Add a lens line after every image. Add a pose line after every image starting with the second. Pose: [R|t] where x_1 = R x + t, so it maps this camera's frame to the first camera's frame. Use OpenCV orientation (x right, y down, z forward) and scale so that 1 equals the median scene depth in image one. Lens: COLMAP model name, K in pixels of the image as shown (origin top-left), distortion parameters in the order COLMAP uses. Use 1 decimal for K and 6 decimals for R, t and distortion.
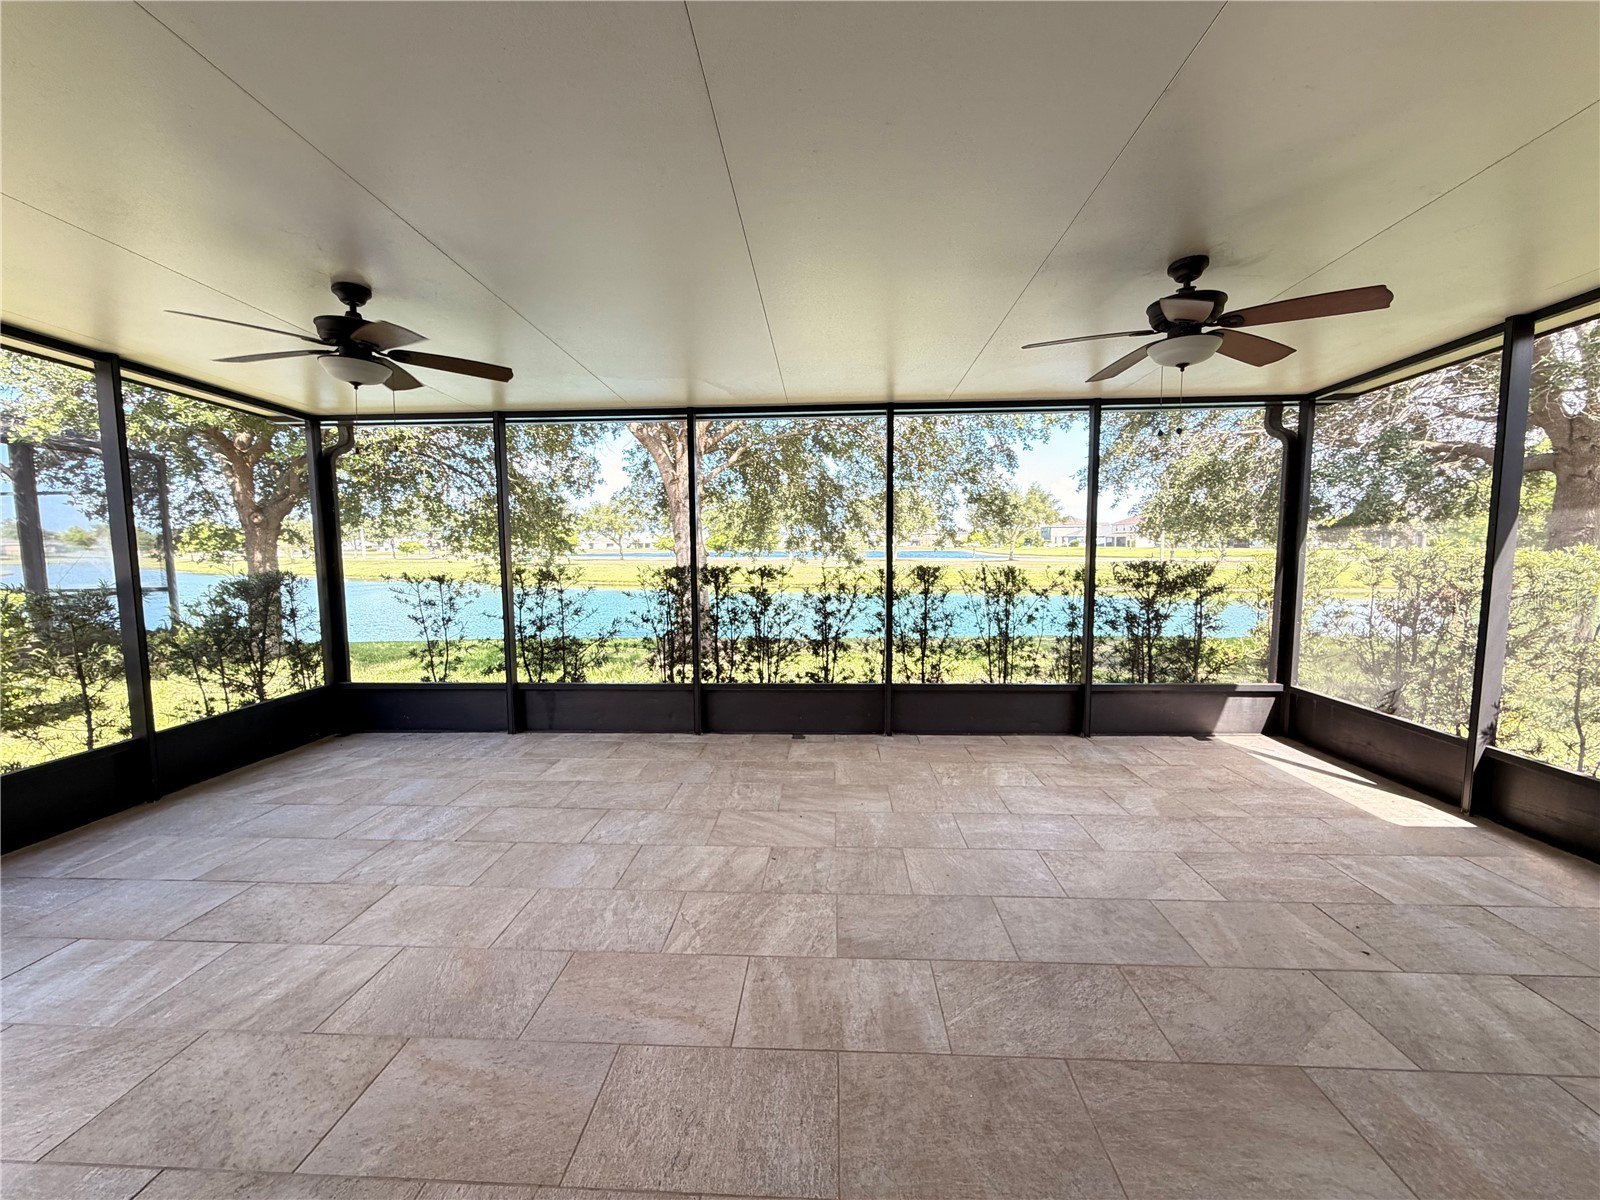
lens RADIAL K [[640.9, 0, 793.6], [0, 640.9, 601.6], [0, 0, 1]] dist [-0.000347, 0.000540]
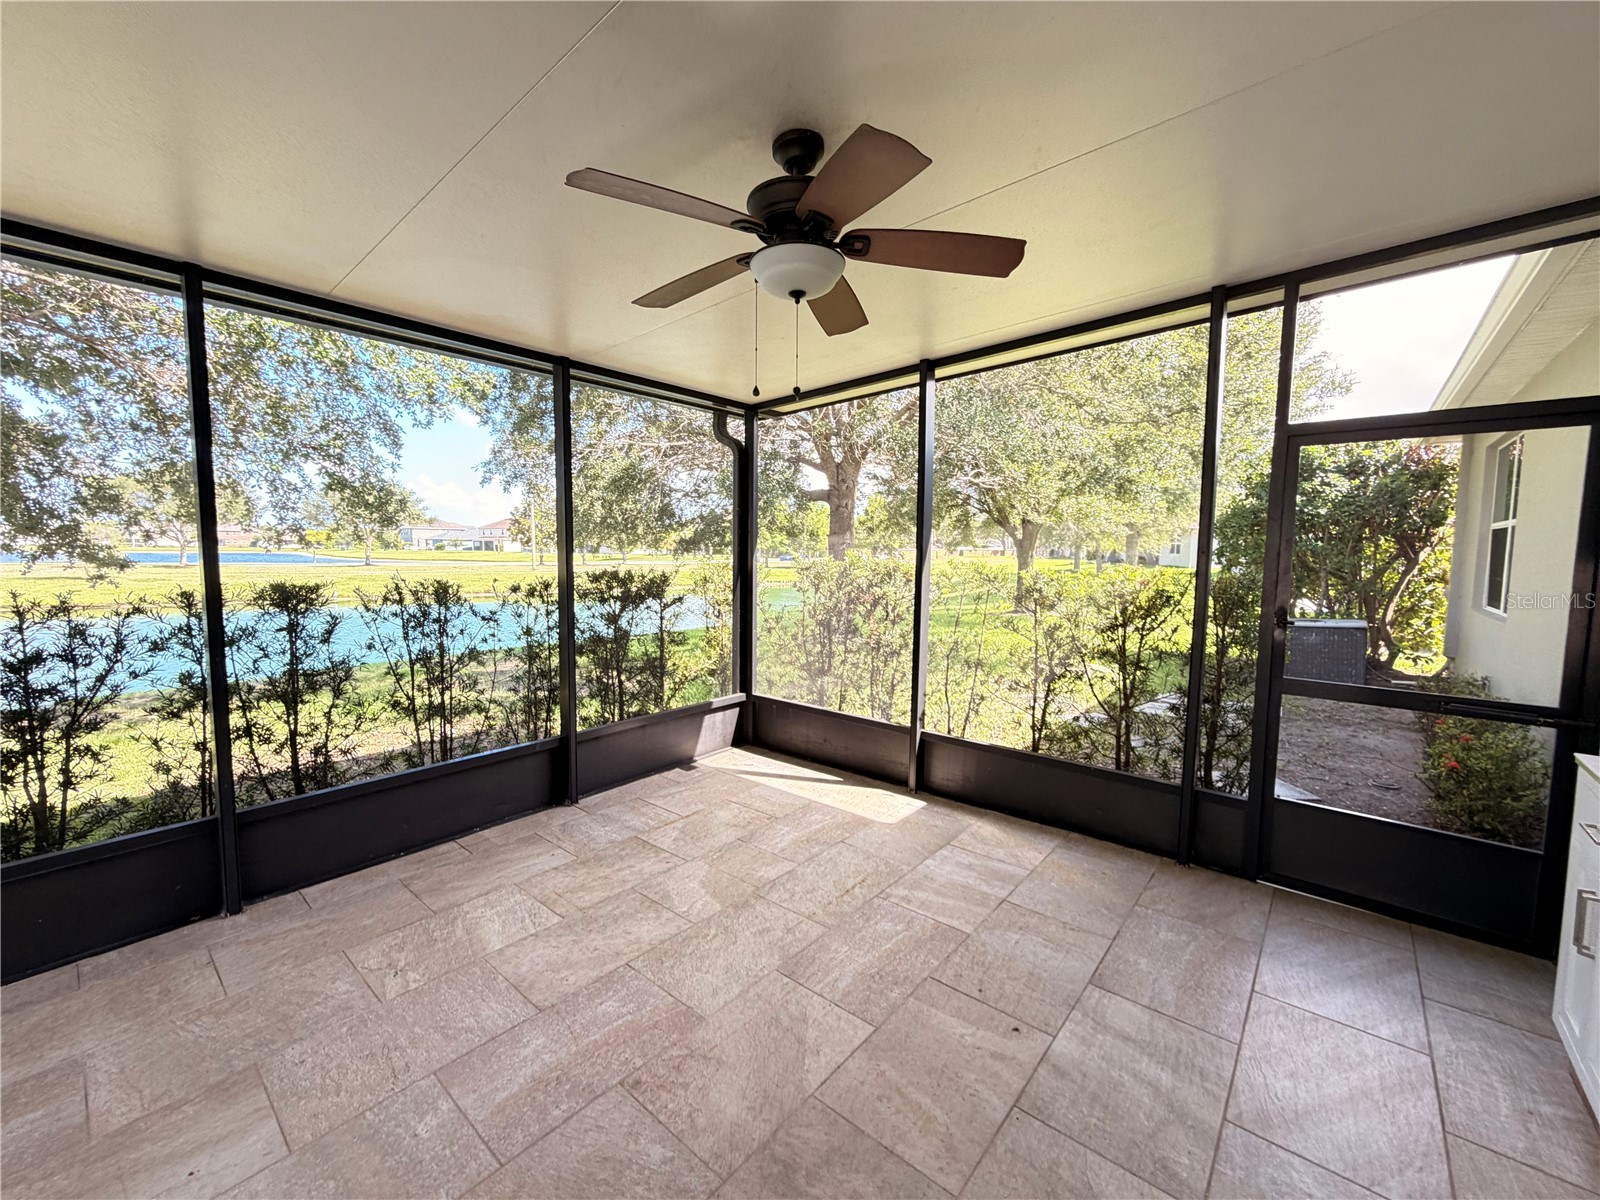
lens RADIAL K [[640.9, 0, 792.5], [0, 640.9, 601.0], [0, 0, 1]] dist [-0.000347, 0.000540]
pose [[0.607443, -0.050082, 0.792783, 0.026021], [0.055593, 0.998244, 0.020466, -0.031728], [-0.792415, 0.031641, 0.609161, 0.342381]]
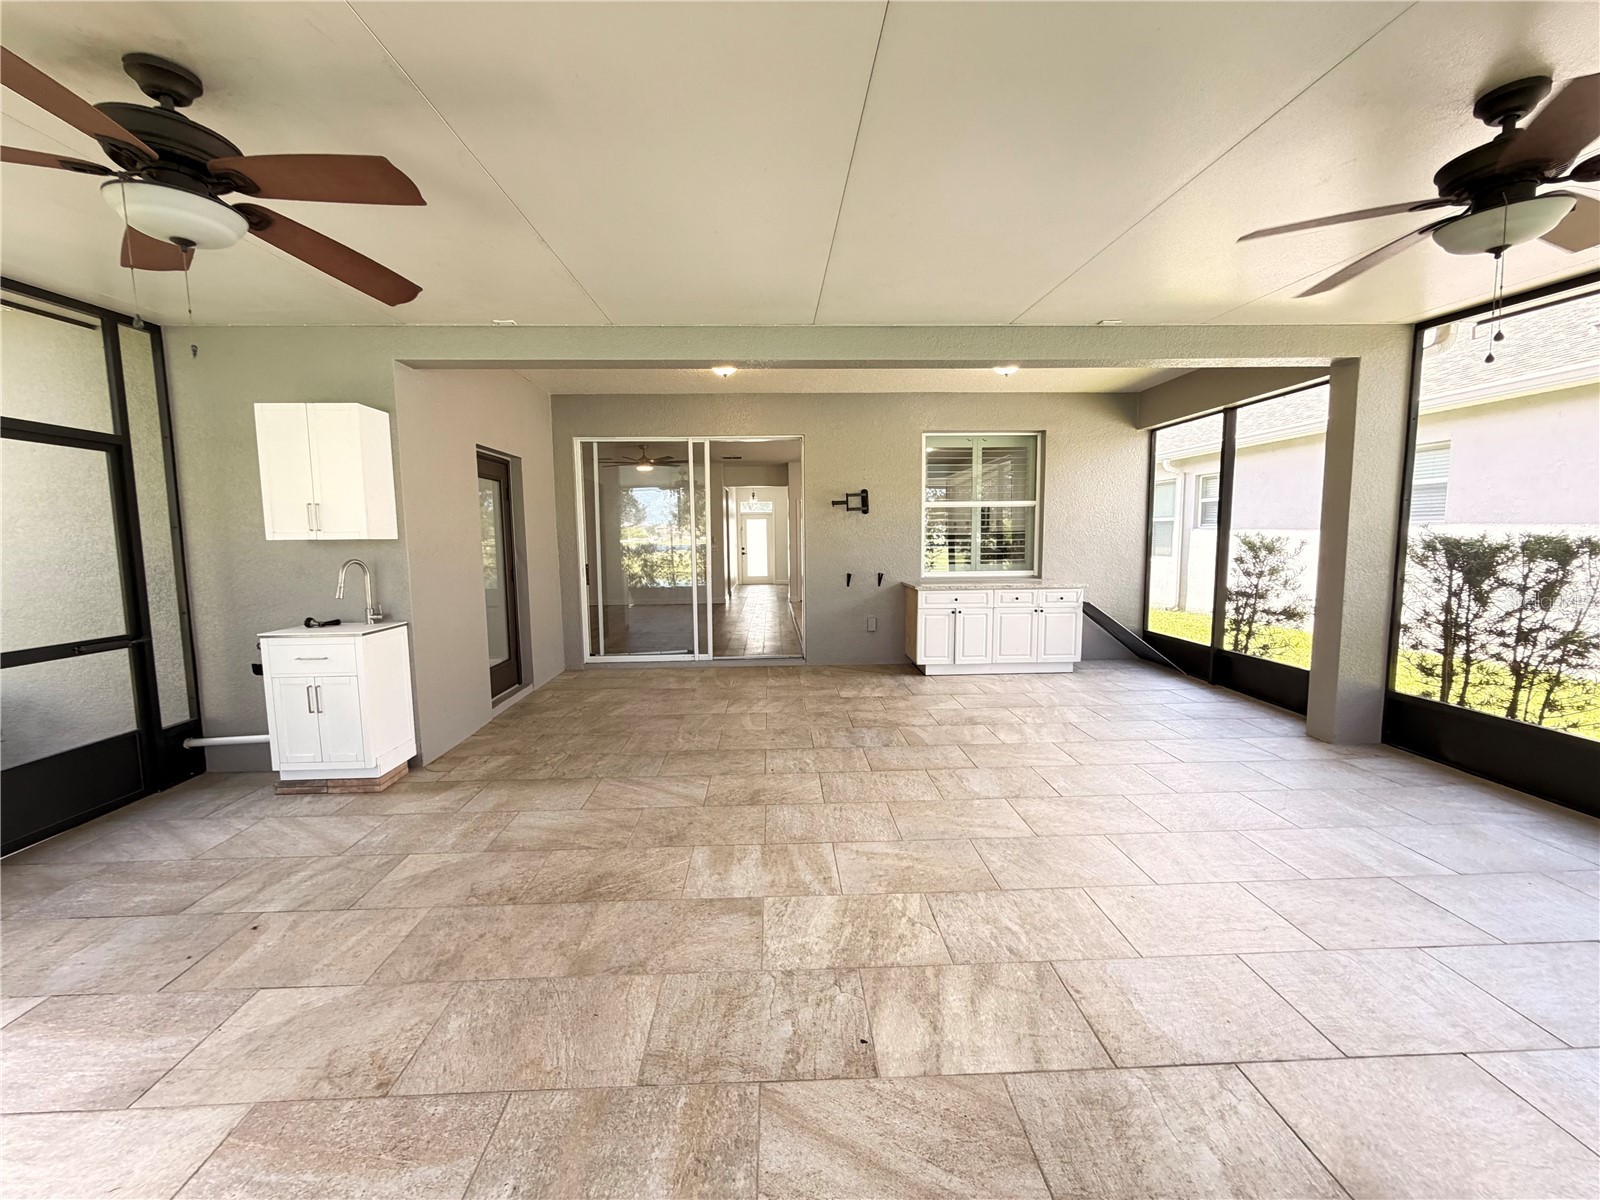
lens RADIAL K [[640.9, 0, 797.2], [0, 640.9, 598.8], [0, 0, 1]] dist [-0.000347, 0.000540]
pose [[-0.994868, 0.030315, -0.096537, 0.050718], [0.012399, 0.983399, 0.181032, -0.076087], [0.100423, 0.178906, -0.978728, 0.992083]]
